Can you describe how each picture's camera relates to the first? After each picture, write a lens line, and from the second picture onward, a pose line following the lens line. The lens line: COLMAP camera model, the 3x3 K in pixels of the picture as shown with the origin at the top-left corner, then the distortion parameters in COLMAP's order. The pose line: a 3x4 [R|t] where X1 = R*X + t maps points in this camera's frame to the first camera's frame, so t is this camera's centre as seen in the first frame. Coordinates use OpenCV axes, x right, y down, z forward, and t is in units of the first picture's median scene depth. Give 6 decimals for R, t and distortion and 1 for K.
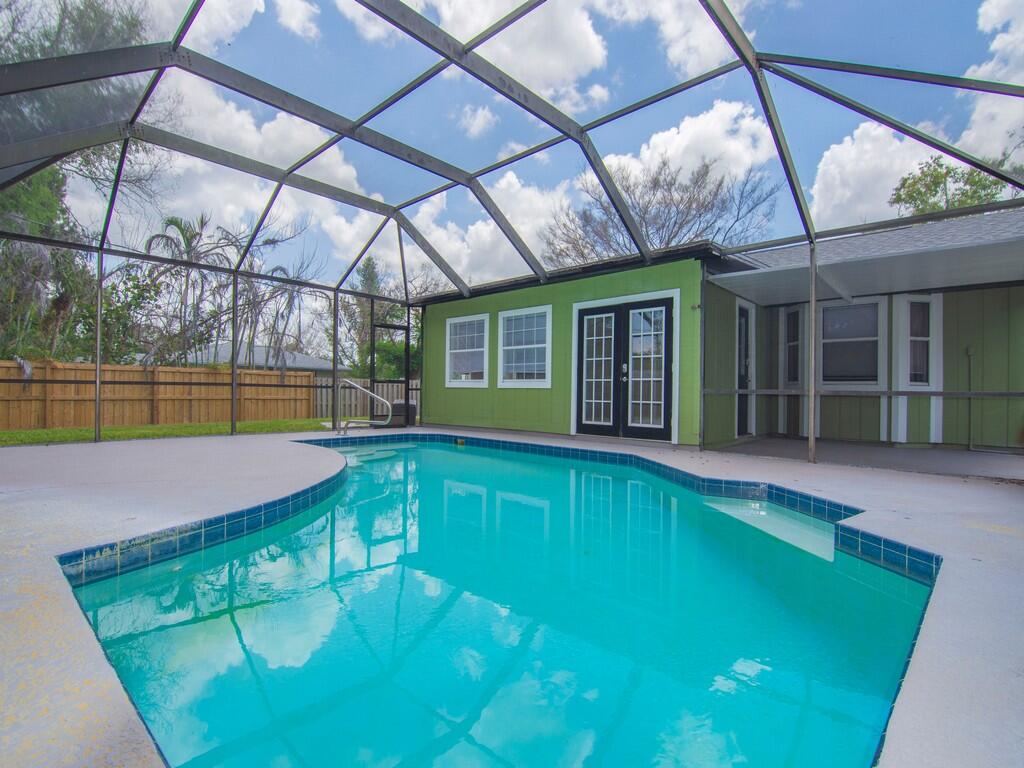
lens RADIAL K [[505.8, 0, 512.2], [0, 505.8, 384.8], [0, 0, 1]] dist [-0.021355, -0.000047]
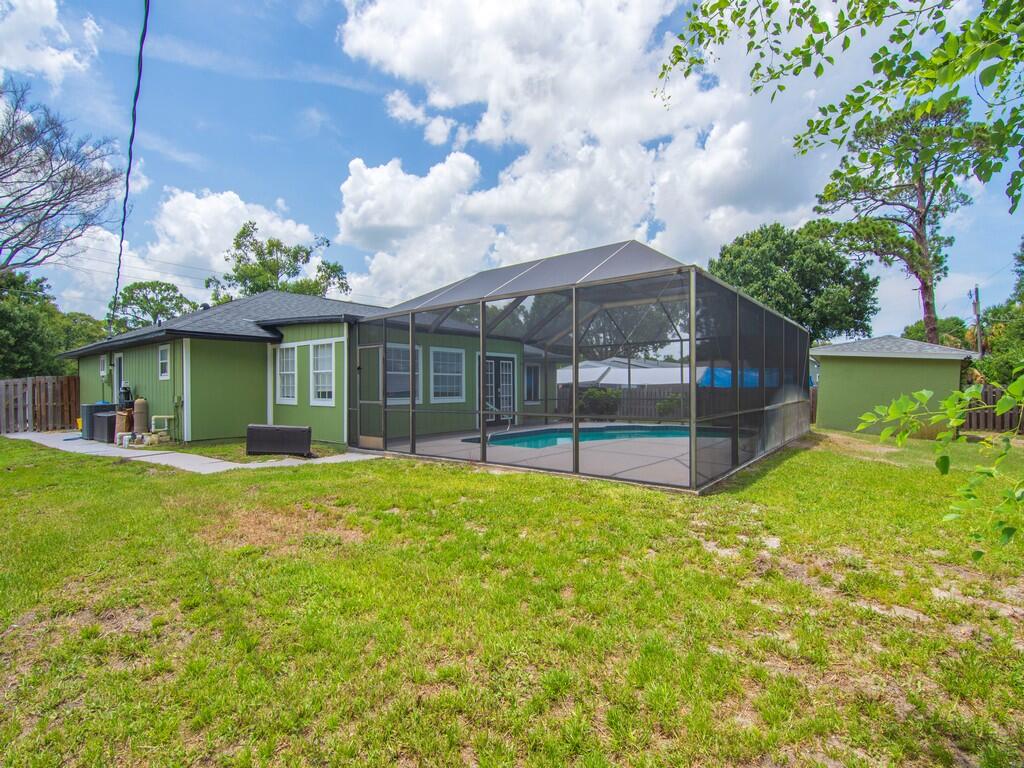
lens RADIAL K [[495.4, 0, 506.5], [0, 495.4, 385.4], [0, 0, 1]] dist [-0.008649, -0.006029]
pose [[-0.102973, 0.002403, 0.994681, -1.360841], [0.007303, 0.999972, -0.001660, -0.038392], [-0.994657, 0.007093, -0.102987, 0.949162]]
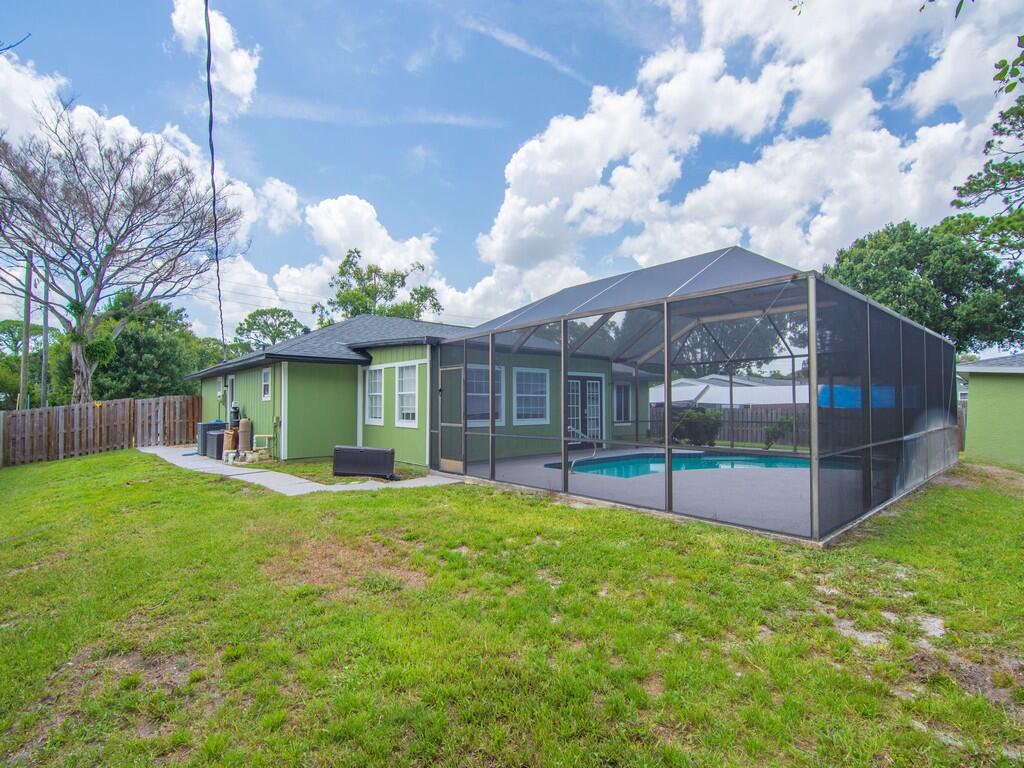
lens RADIAL K [[495.4, 0, 510.1], [0, 495.4, 387.4], [0, 0, 1]] dist [-0.008649, -0.006029]
pose [[0.072070, 0.032731, 0.996862, -1.303922], [0.004731, 0.999439, -0.033157, -0.050326], [-0.997388, 0.007106, 0.071874, 0.930886]]
